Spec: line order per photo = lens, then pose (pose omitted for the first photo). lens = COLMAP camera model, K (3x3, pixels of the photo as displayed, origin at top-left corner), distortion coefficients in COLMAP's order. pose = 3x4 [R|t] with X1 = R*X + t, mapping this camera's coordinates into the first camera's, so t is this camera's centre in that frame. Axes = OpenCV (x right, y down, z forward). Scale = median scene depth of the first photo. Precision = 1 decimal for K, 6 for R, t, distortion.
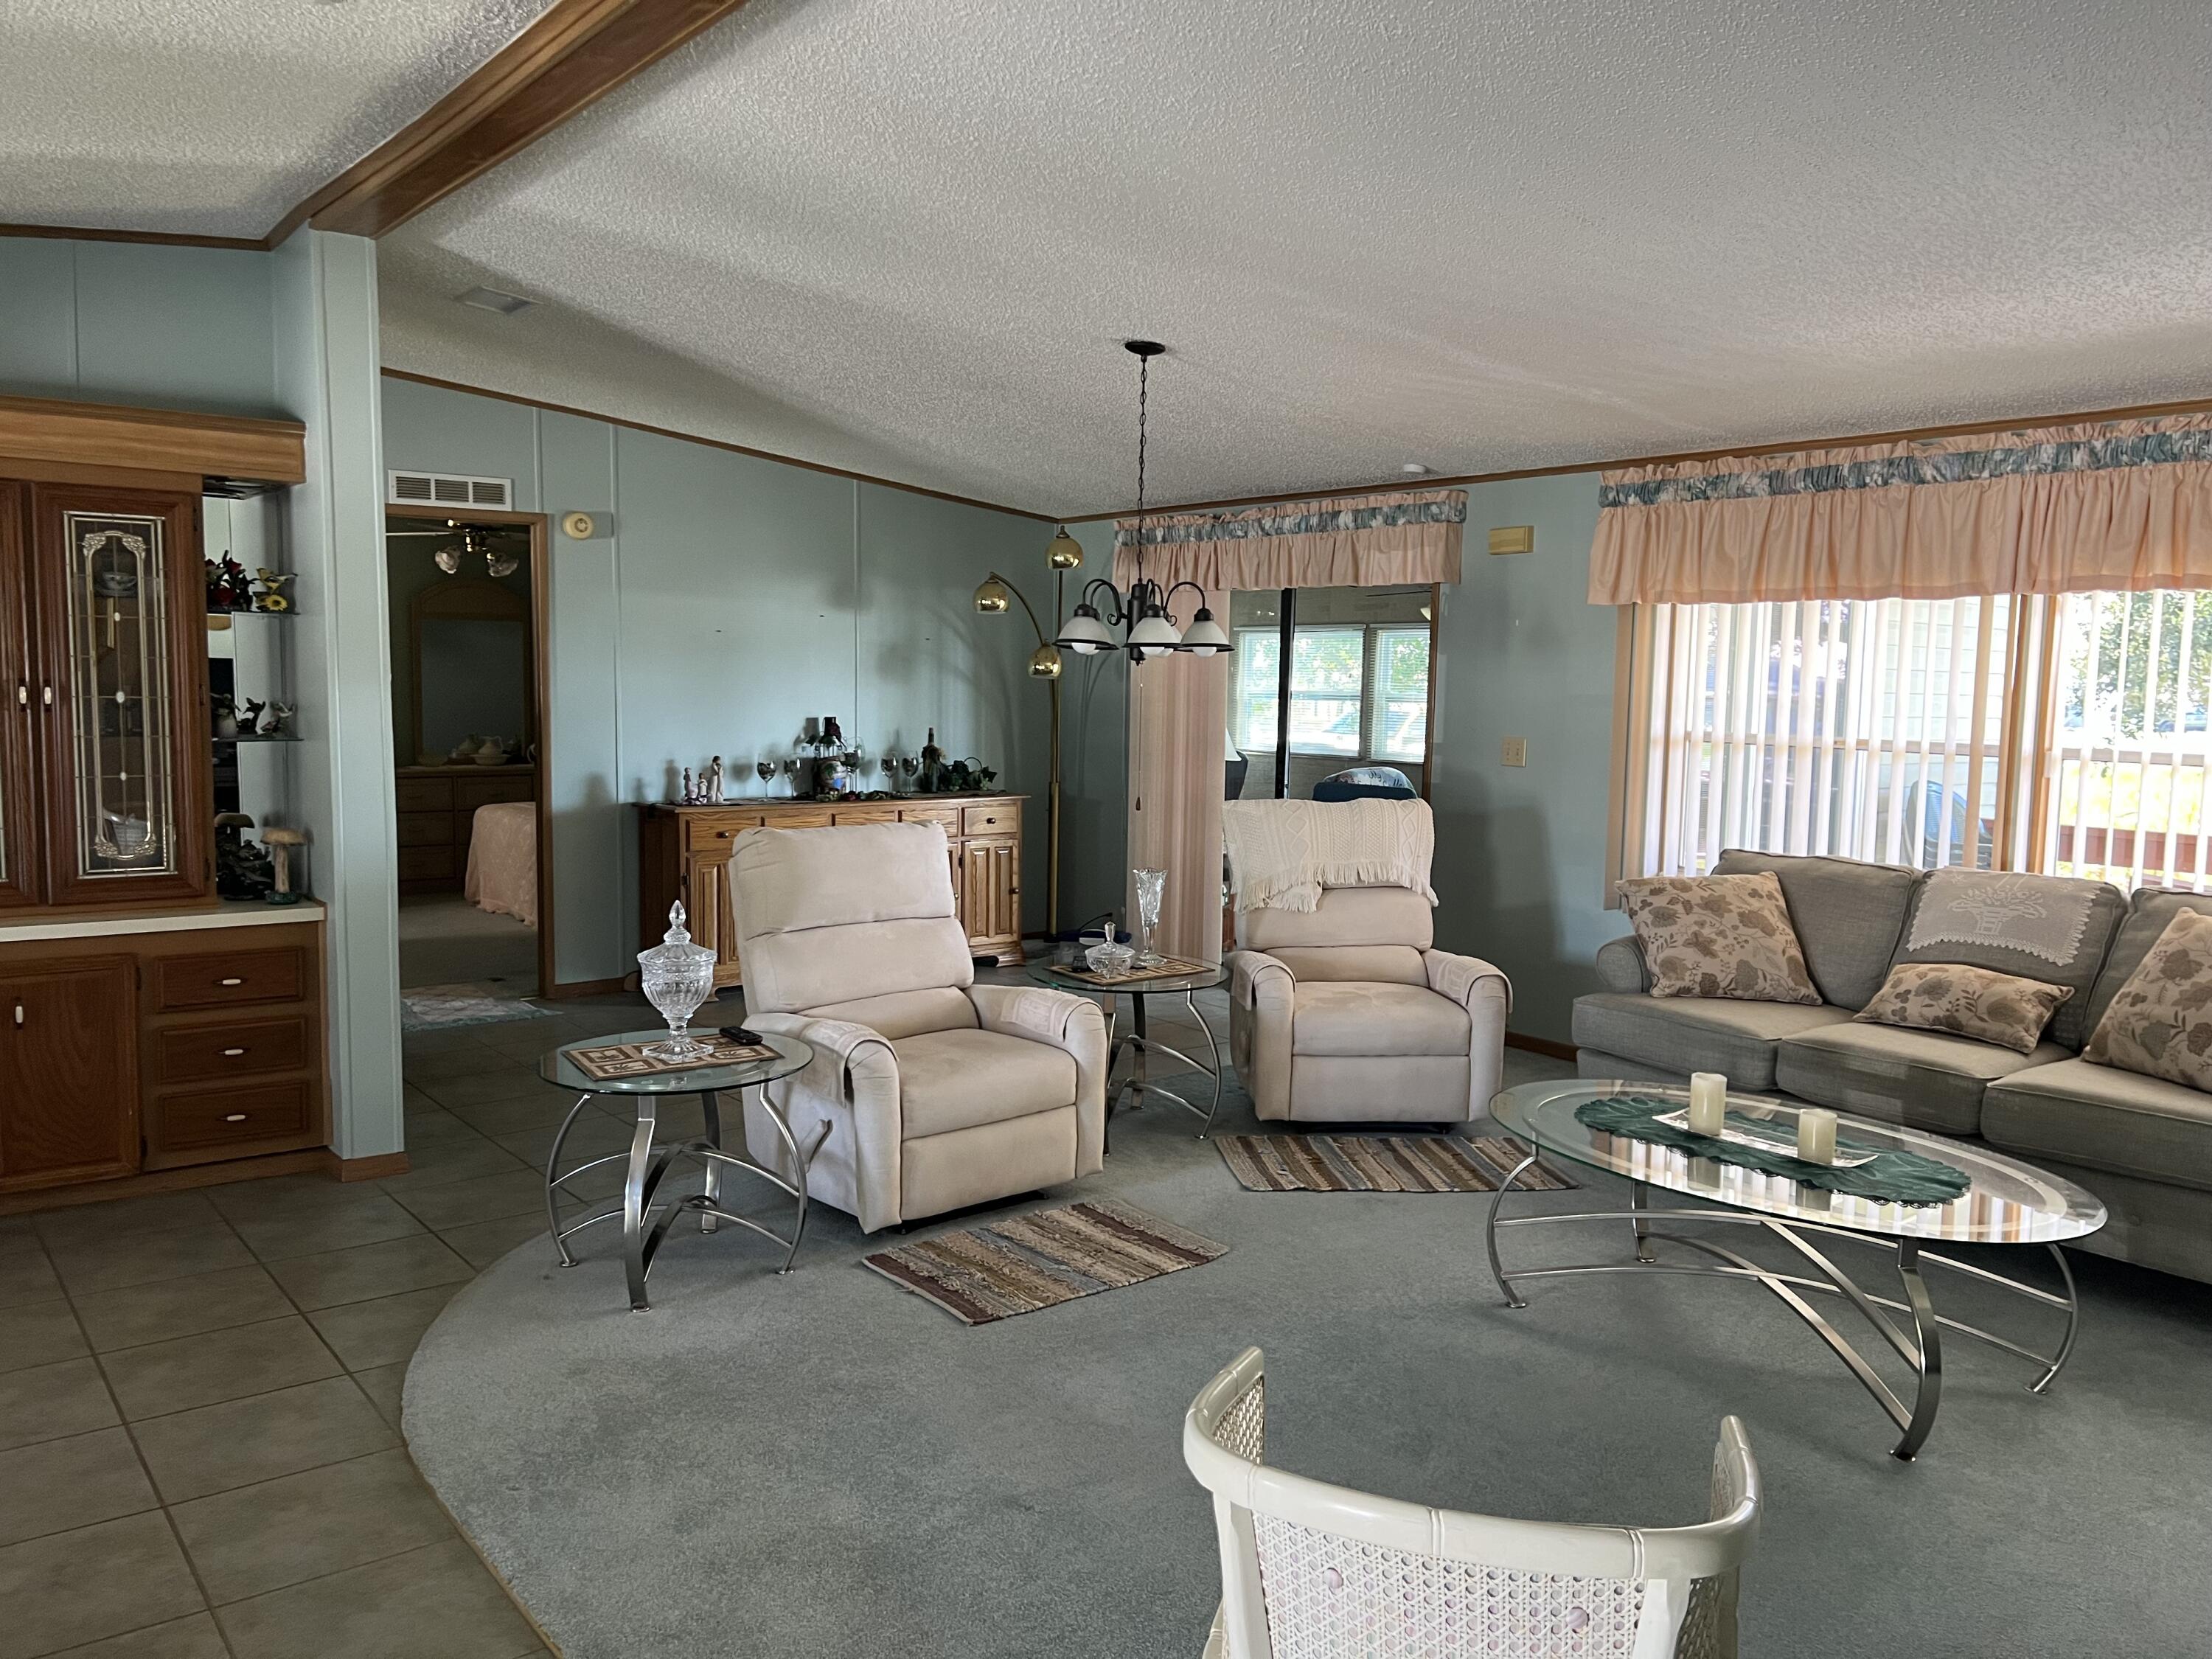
lens RADIAL K [[1672.6, 0, 1101.4], [0, 1672.6, 829.3], [0, 0, 1]] dist [0.063319, -0.069556]
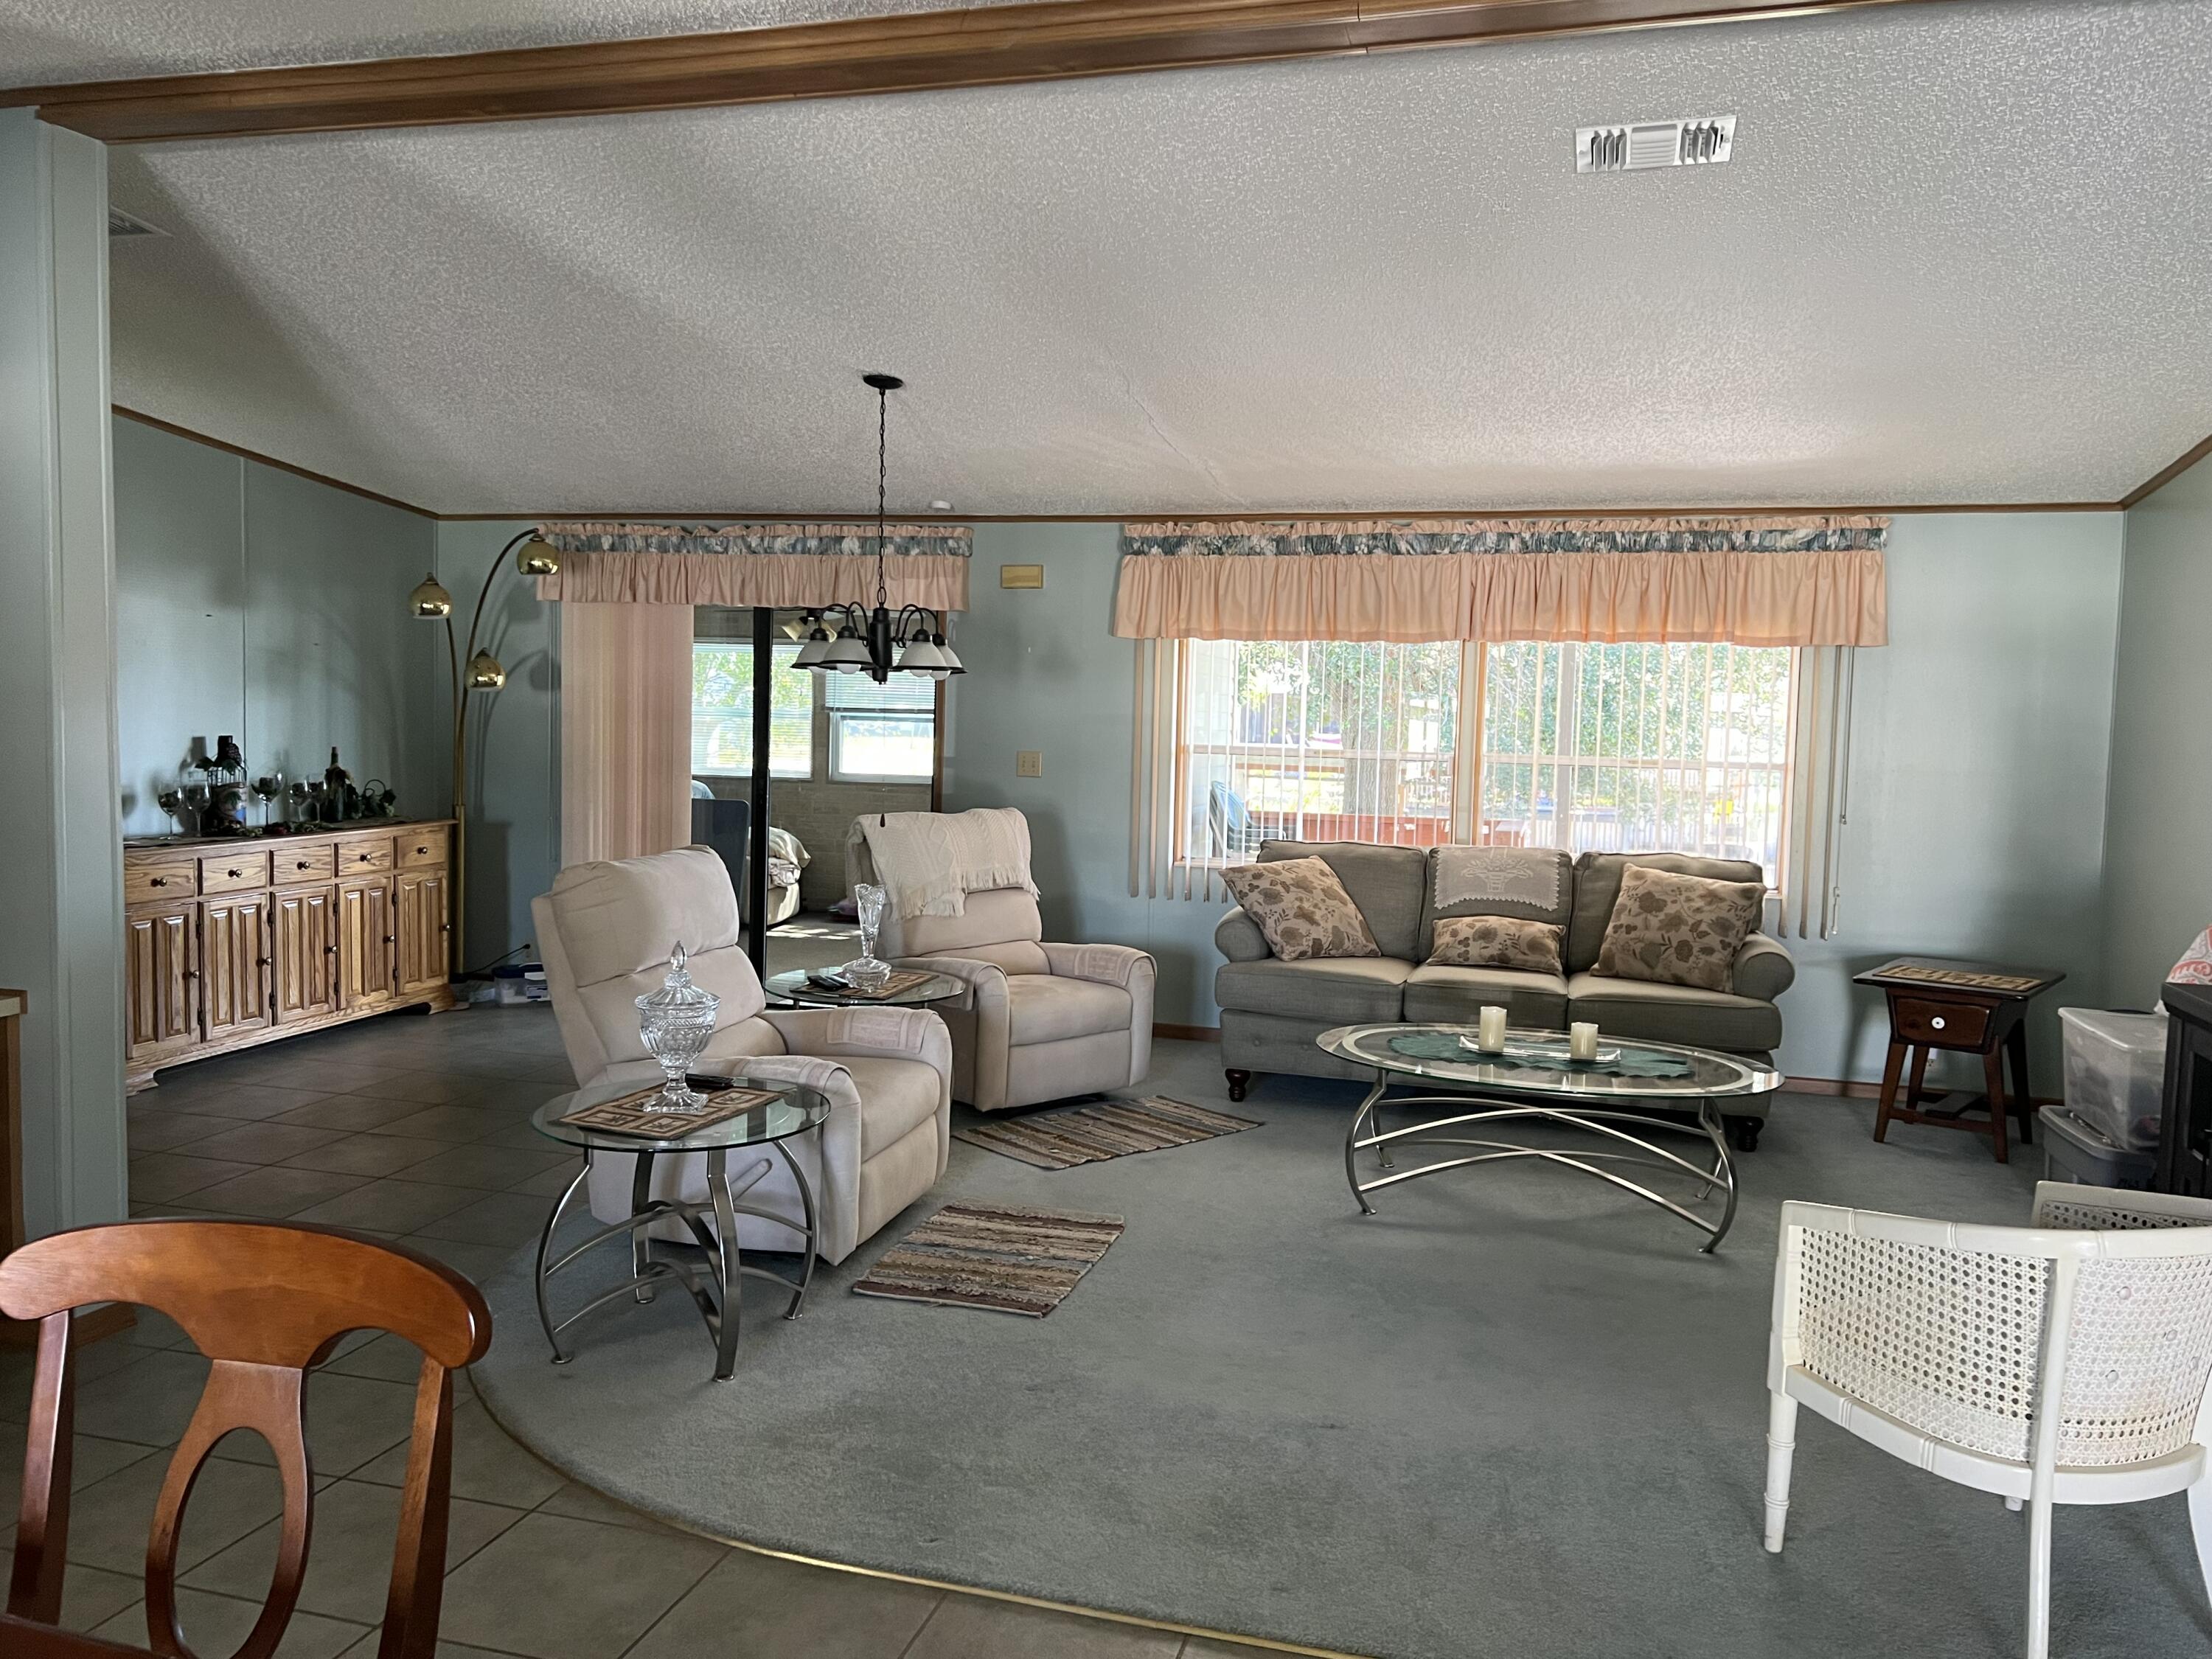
lens RADIAL K [[1672.6, 0, 1112.1], [0, 1672.6, 817.3], [0, 0, 1]] dist [0.063319, -0.069556]
pose [[0.808348, -0.037307, 0.587521, -0.499332], [0.044083, 0.999024, 0.002785, -0.014905], [-0.587052, 0.023649, 0.809204, 0.086891]]
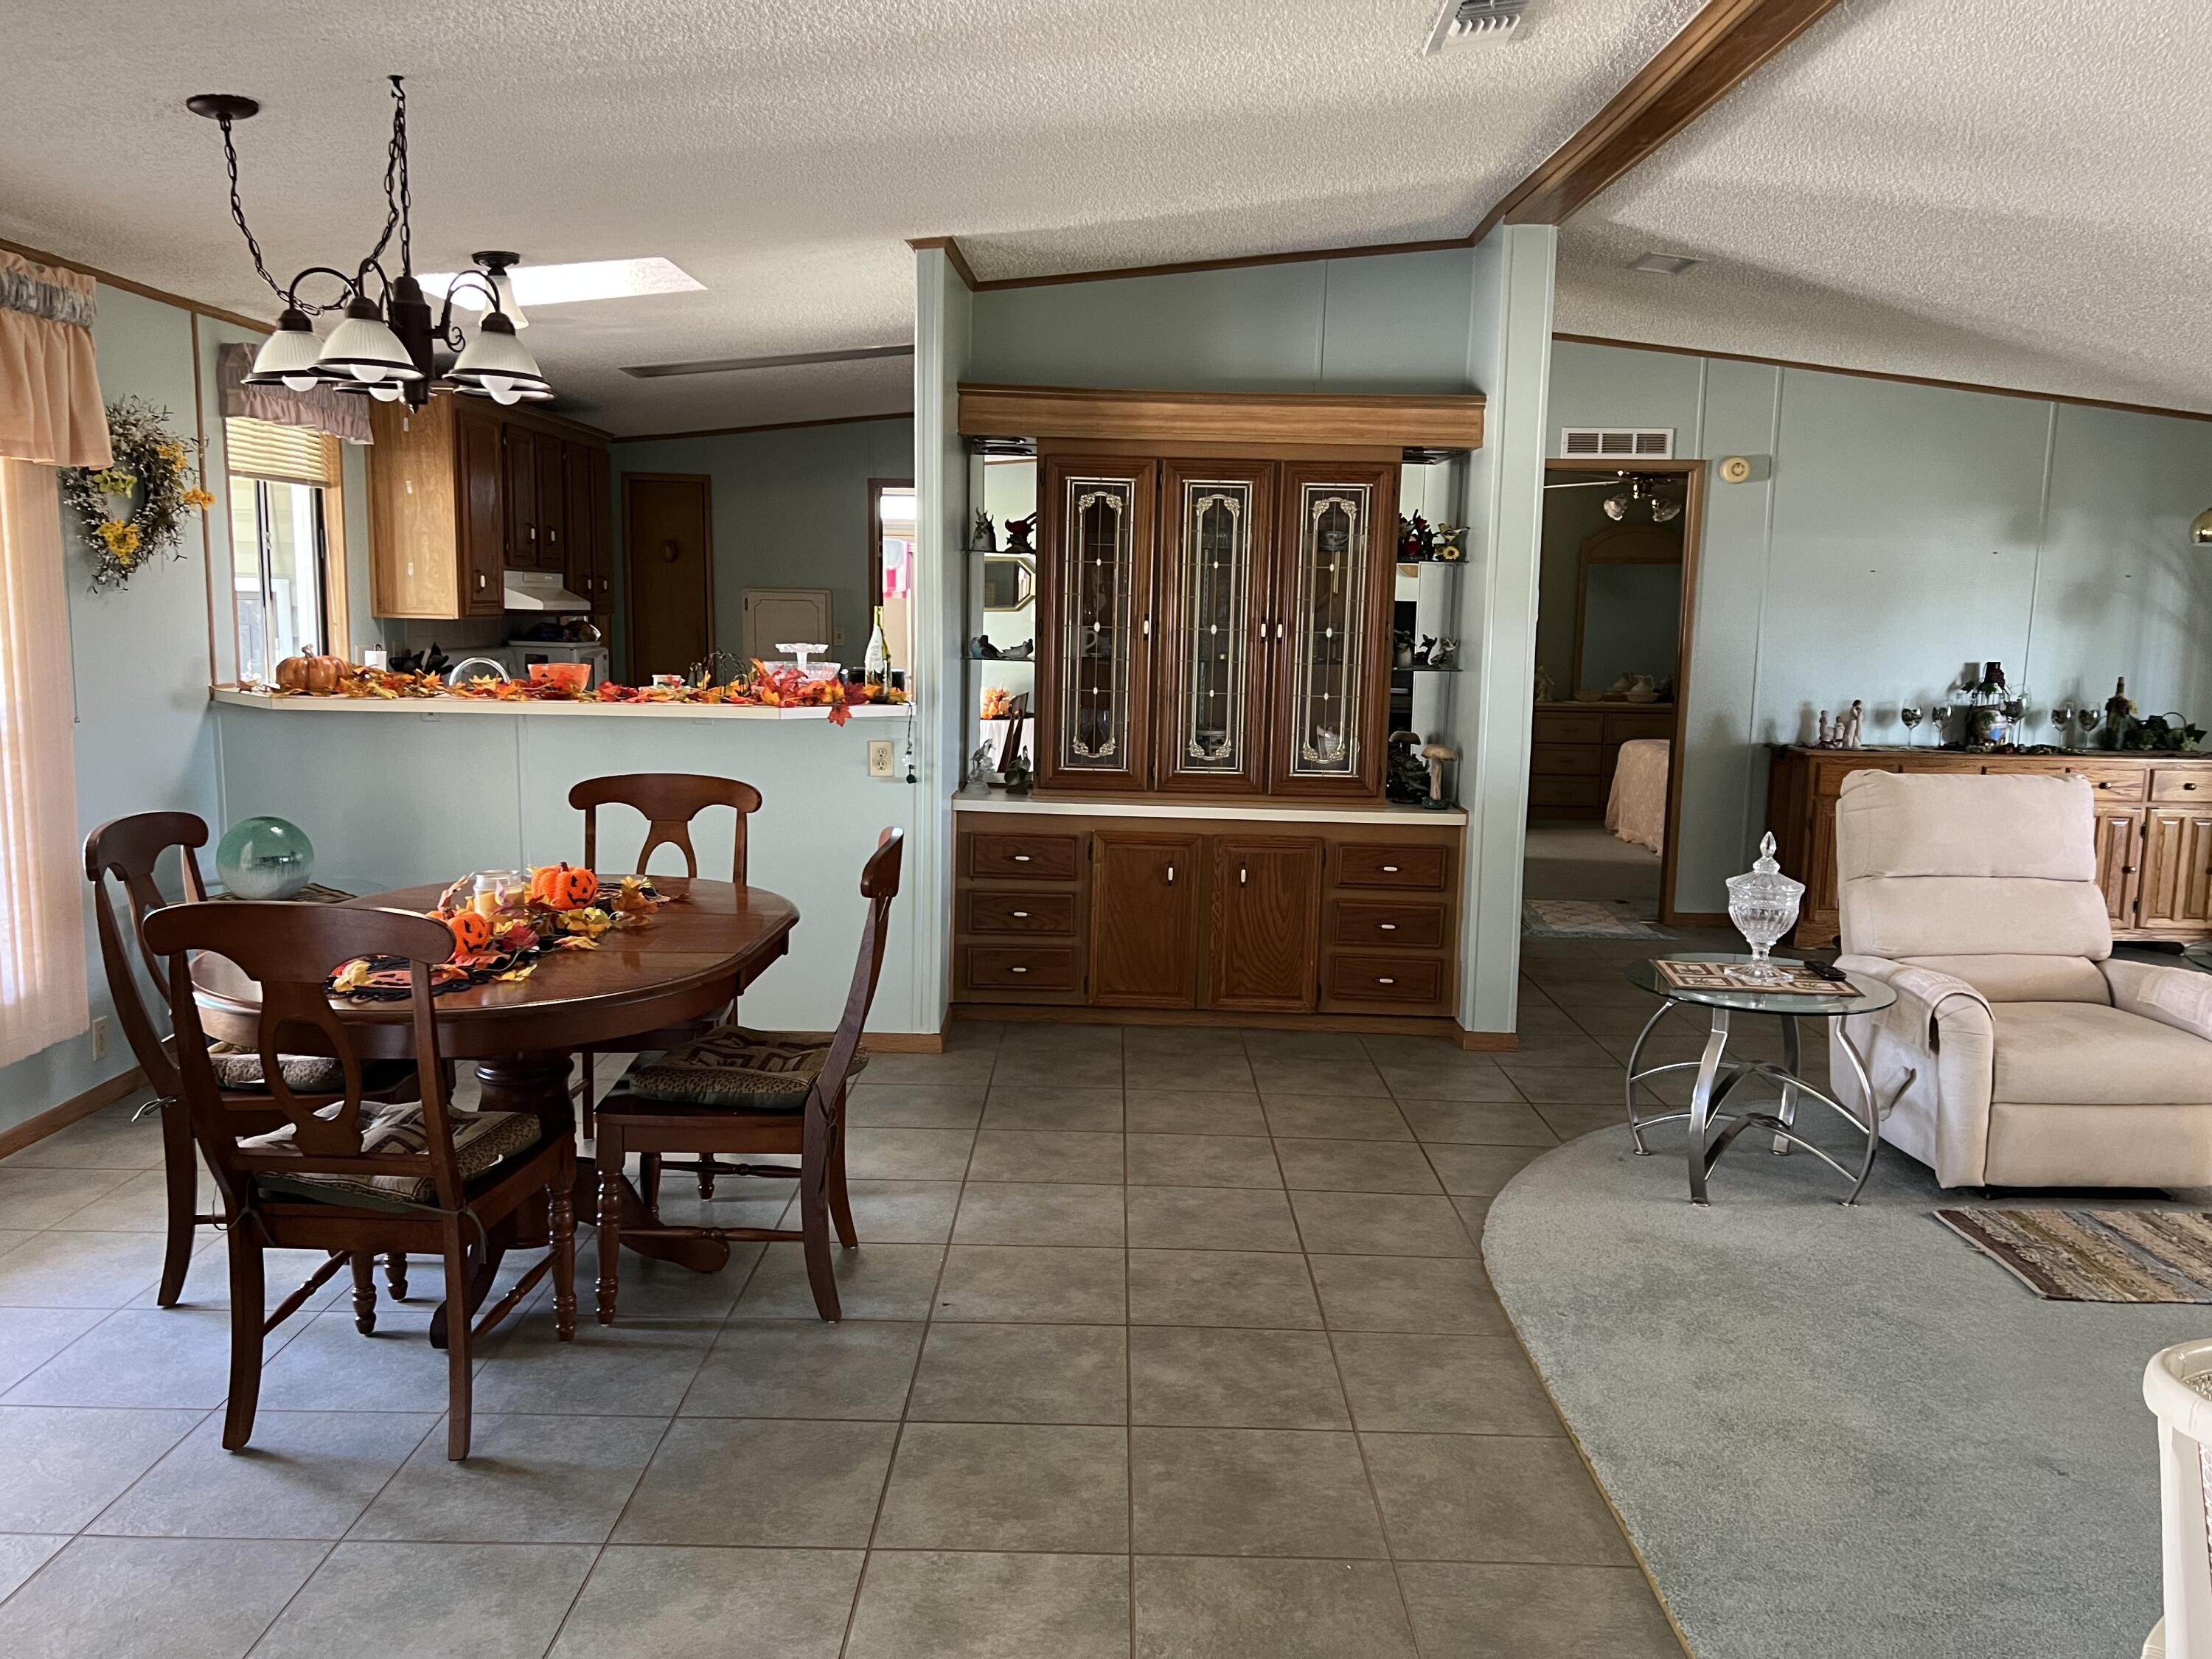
lens RADIAL K [[1672.6, 0, 1111.6], [0, 1672.6, 824.9], [0, 0, 1]] dist [0.063319, -0.069556]
pose [[0.787621, 0.083729, -0.610445, 0.054798], [-0.064781, 0.996486, 0.053095, 0.007506], [0.612746, -0.002273, 0.790277, -0.066134]]
